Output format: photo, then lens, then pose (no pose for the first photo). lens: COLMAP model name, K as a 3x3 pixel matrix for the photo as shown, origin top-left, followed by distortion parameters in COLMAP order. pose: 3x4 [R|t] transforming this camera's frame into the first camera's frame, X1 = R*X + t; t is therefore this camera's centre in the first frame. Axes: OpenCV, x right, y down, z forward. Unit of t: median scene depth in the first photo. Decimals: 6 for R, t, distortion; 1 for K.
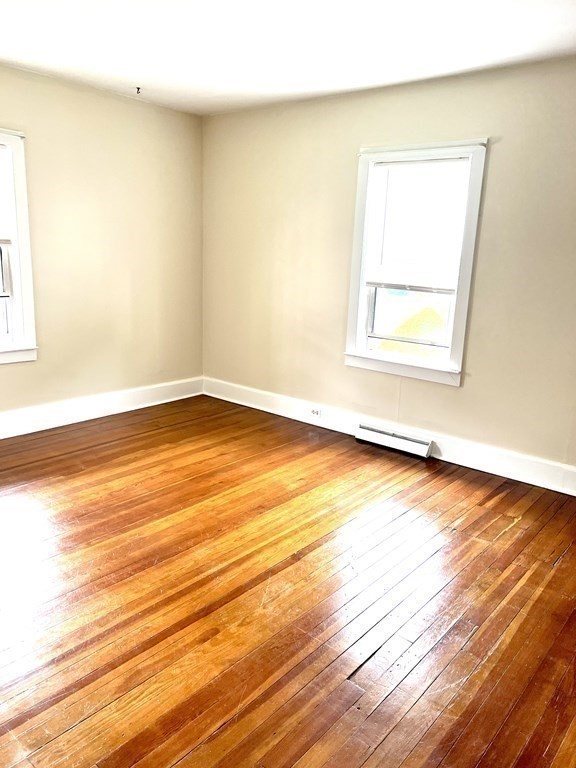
lens RADIAL K [[582.2, 0, 288.0], [0, 582.2, 384.0], [0, 0, 1]] dist [0.086766, -0.102739]
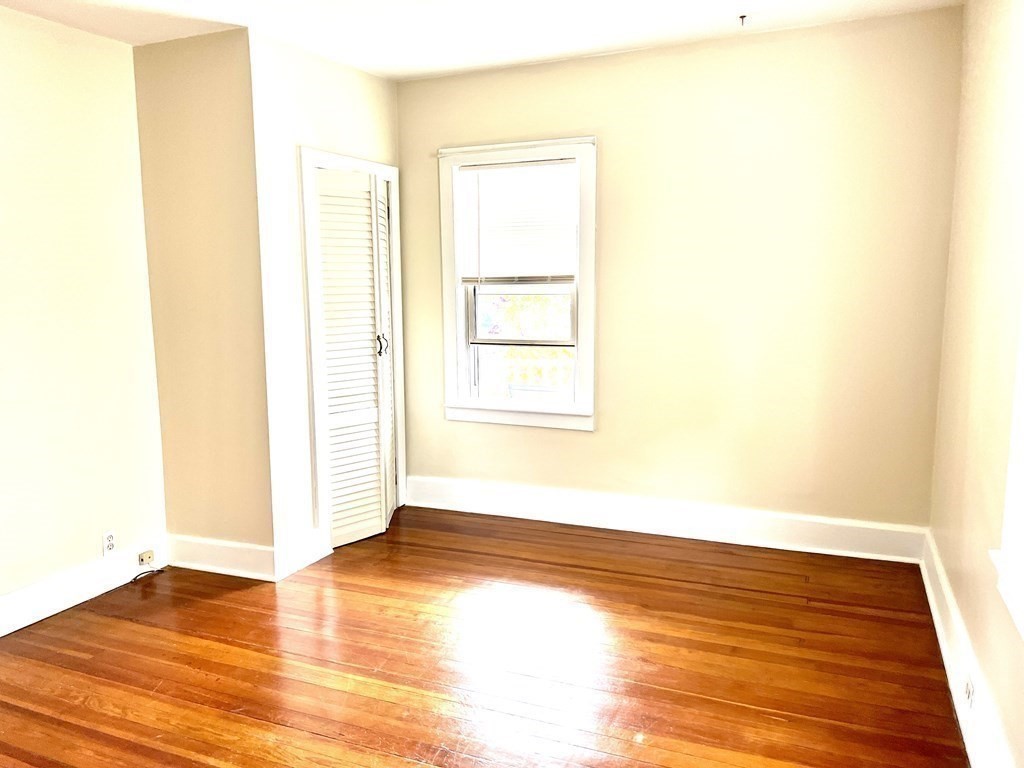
lens RADIAL K [[776.2, 0, 512.0], [0, 776.2, 384.0], [0, 0, 1]] dist [0.086766, -0.102739]
pose [[0.280087, 0.096084, -0.955154, 0.480915], [-0.187164, 0.981350, 0.043835, -0.124270], [0.941552, 0.166493, 0.292847, 0.616240]]
